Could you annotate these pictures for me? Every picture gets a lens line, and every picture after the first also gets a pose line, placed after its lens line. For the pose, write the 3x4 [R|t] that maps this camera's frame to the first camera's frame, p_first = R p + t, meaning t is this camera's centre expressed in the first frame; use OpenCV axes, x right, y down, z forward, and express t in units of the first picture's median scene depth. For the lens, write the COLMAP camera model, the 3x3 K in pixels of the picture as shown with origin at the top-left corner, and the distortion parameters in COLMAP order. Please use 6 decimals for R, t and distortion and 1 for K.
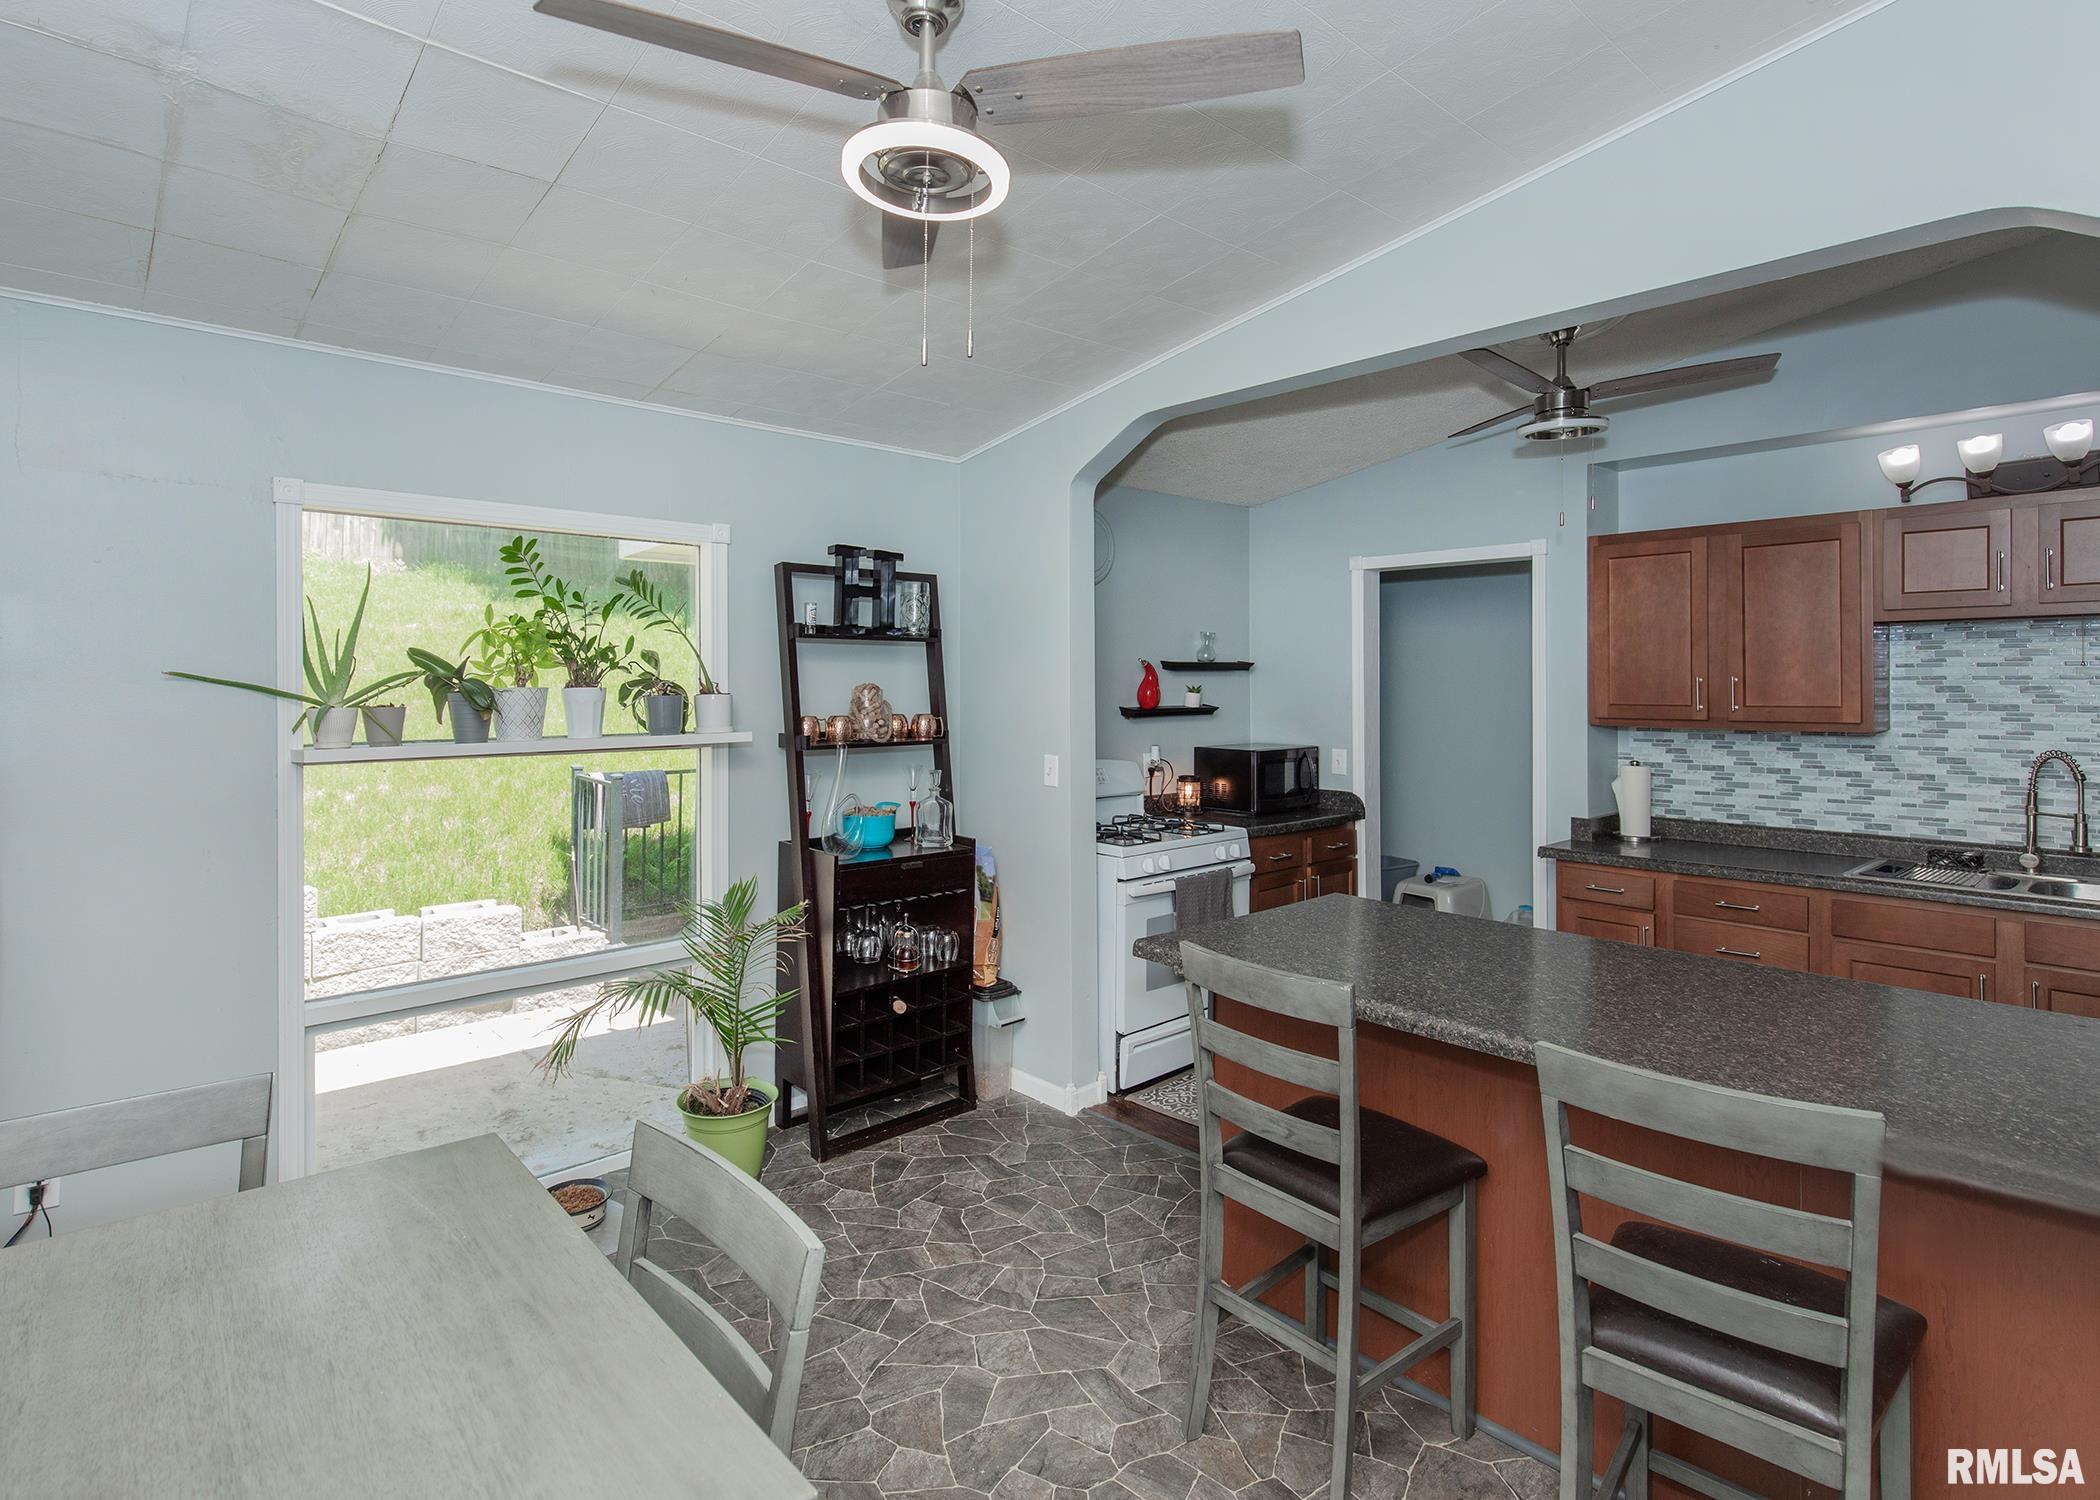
lens RADIAL K [[1079.0, 0, 1034.2], [0, 1079.0, 682.2], [0, 0, 1]] dist [0.001627, 0.000004]
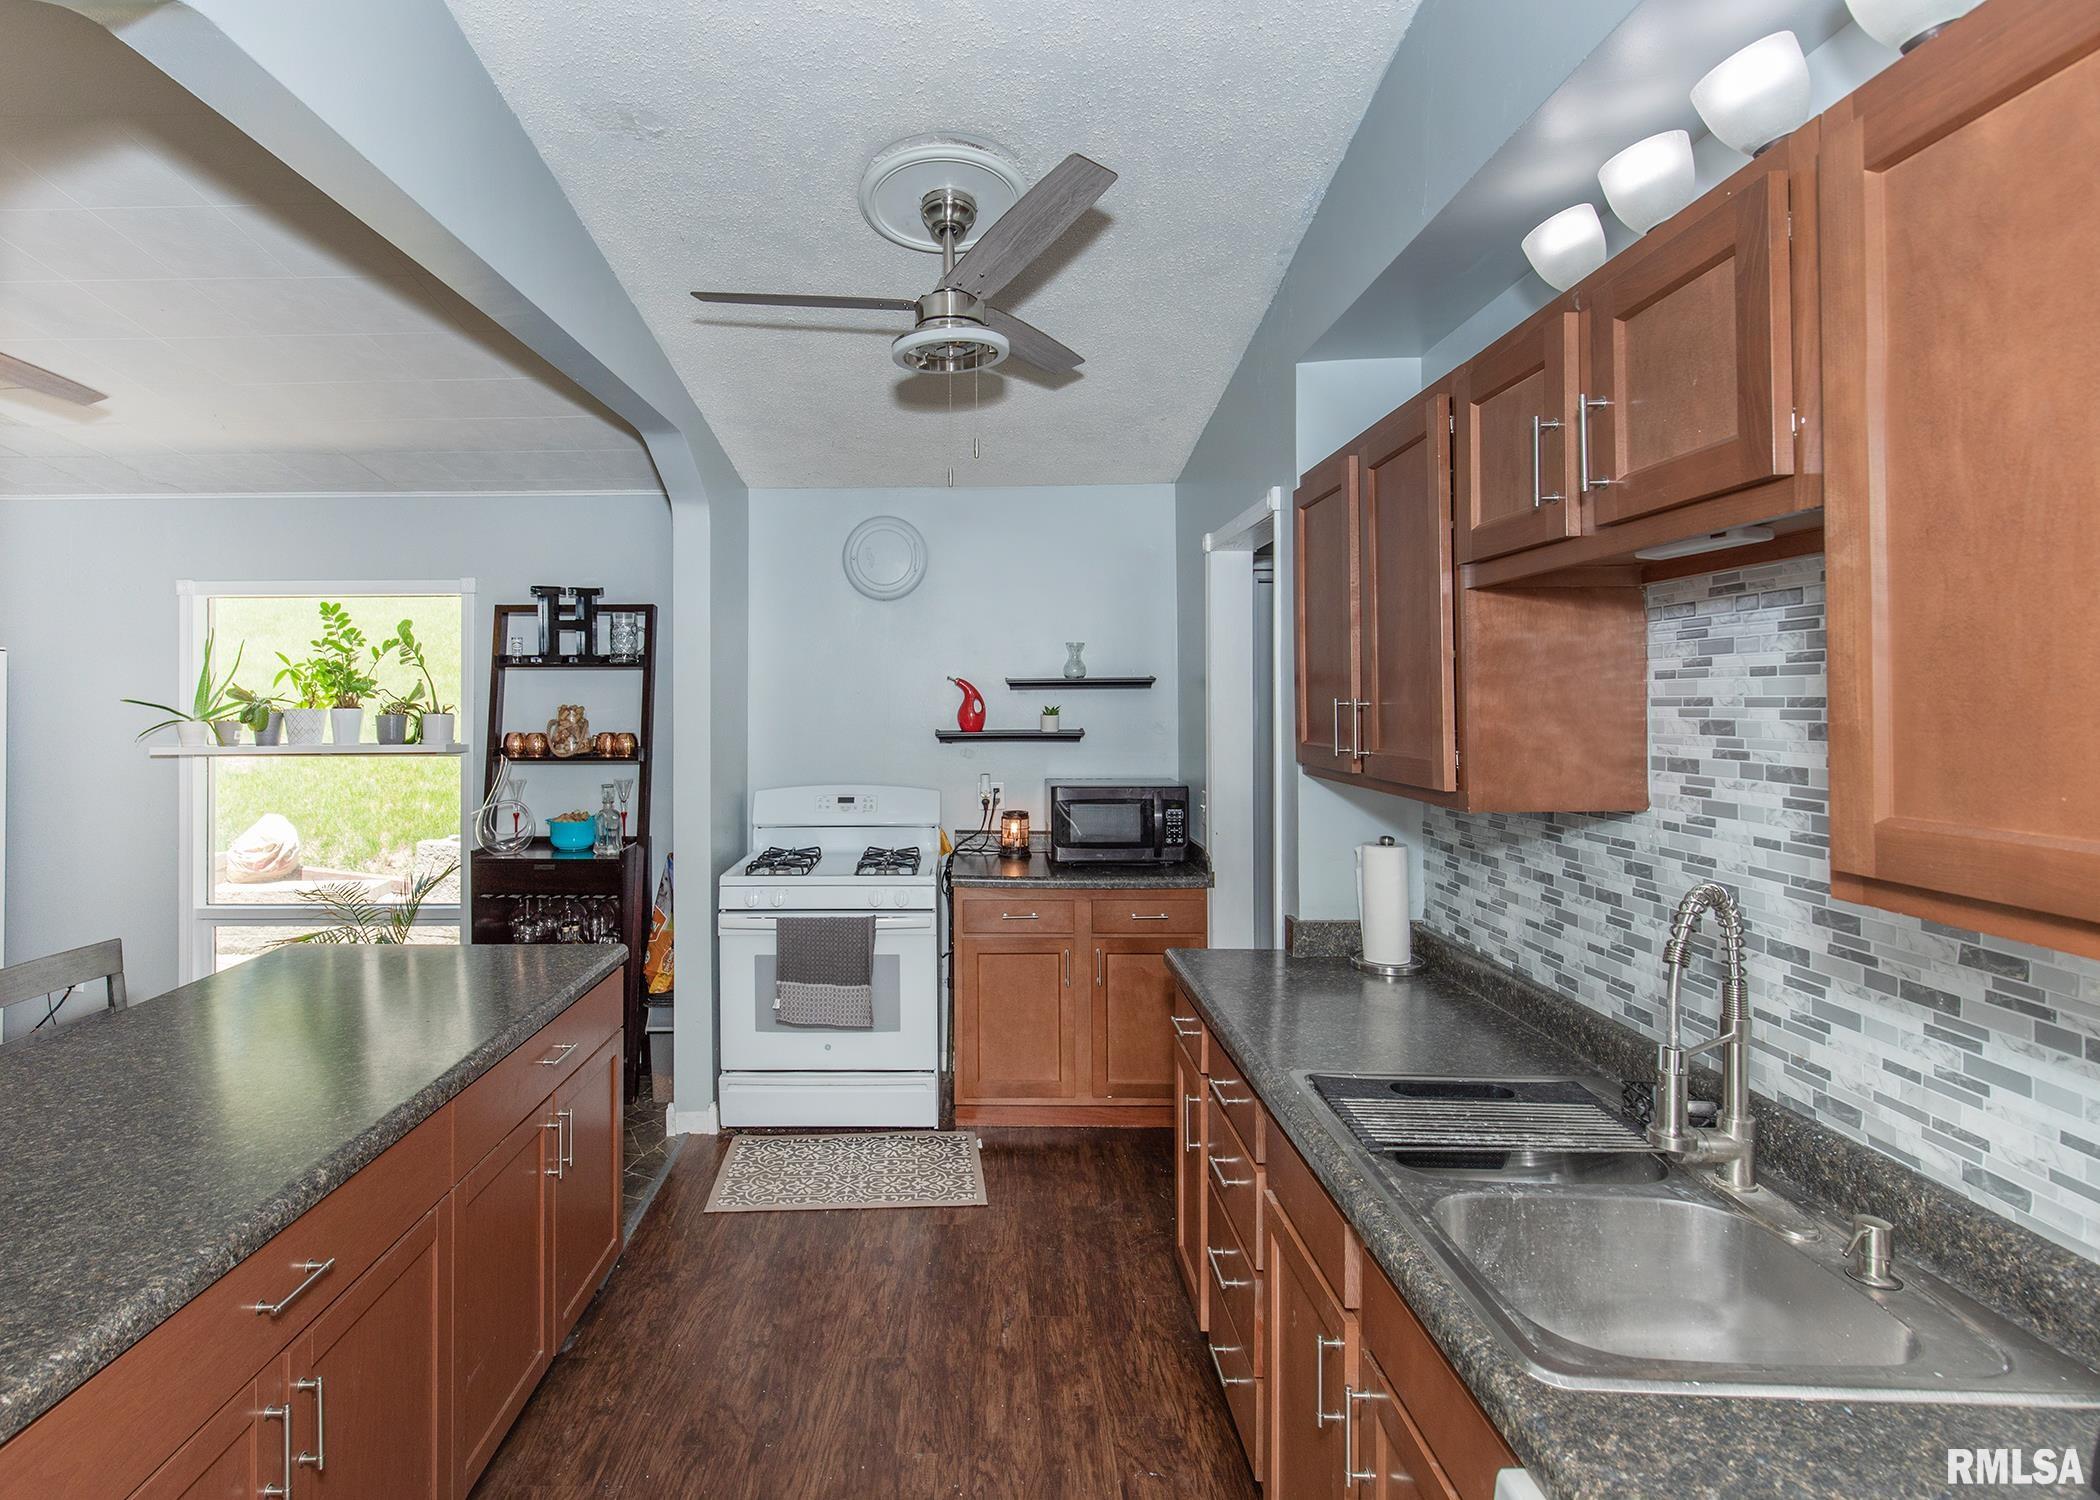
lens RADIAL K [[1079.0, 0, 1034.2], [0, 1079.0, 682.2], [0, 0, 1]] dist [0.001627, 0.000004]
pose [[0.727197, -0.010244, -0.686352, 0.965727], [0.003330, 0.999930, -0.011396, -0.008116], [0.686420, 0.006002, 0.727180, 0.497997]]
